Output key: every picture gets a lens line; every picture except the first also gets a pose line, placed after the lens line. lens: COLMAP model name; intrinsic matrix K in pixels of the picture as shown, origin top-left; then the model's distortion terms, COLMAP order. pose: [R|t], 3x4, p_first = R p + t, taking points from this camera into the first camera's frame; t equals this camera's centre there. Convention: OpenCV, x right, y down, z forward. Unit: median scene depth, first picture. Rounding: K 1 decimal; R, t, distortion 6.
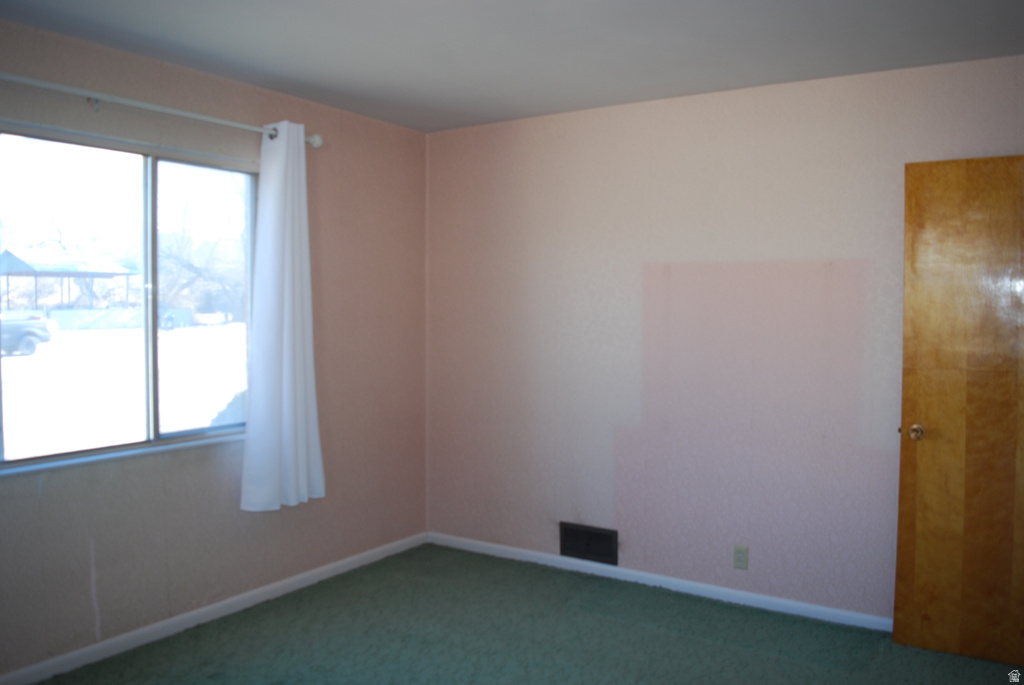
lens RADIAL K [[799.0, 0, 509.9], [0, 799.0, 338.5], [0, 0, 1]] dist [-0.093135, 0.020539]
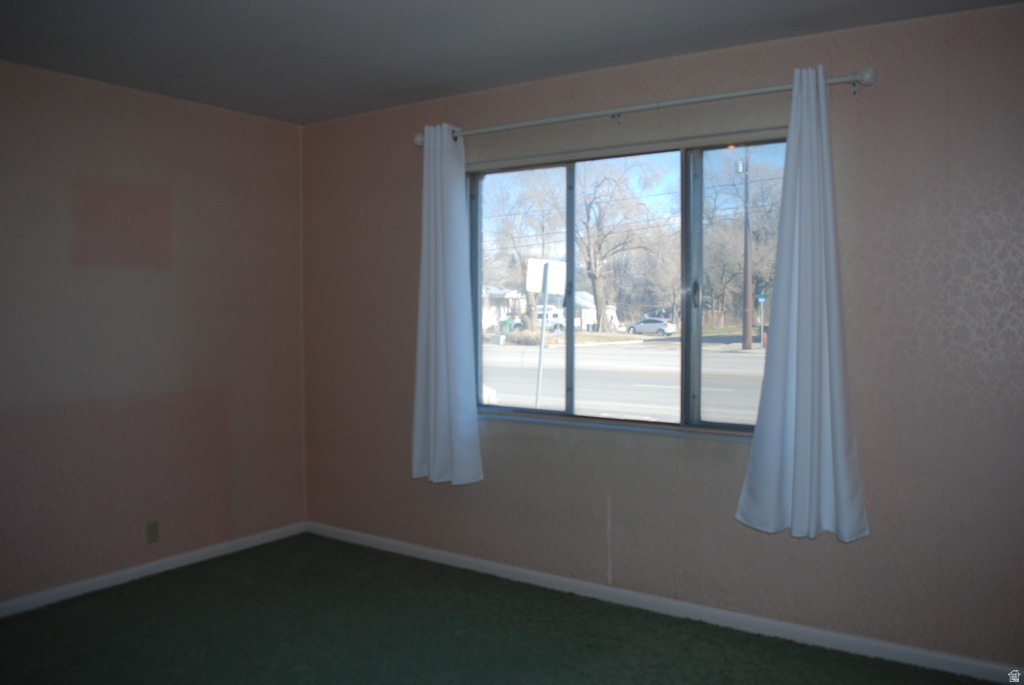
lens RADIAL K [[799.0, 0, 509.9], [0, 799.0, 338.5], [0, 0, 1]] dist [-0.093135, 0.020539]
pose [[-0.042745, 0.009008, -0.999045, 0.608186], [-0.046948, 0.998837, 0.011015, 0.015476], [0.997982, 0.047374, -0.042272, 0.818128]]
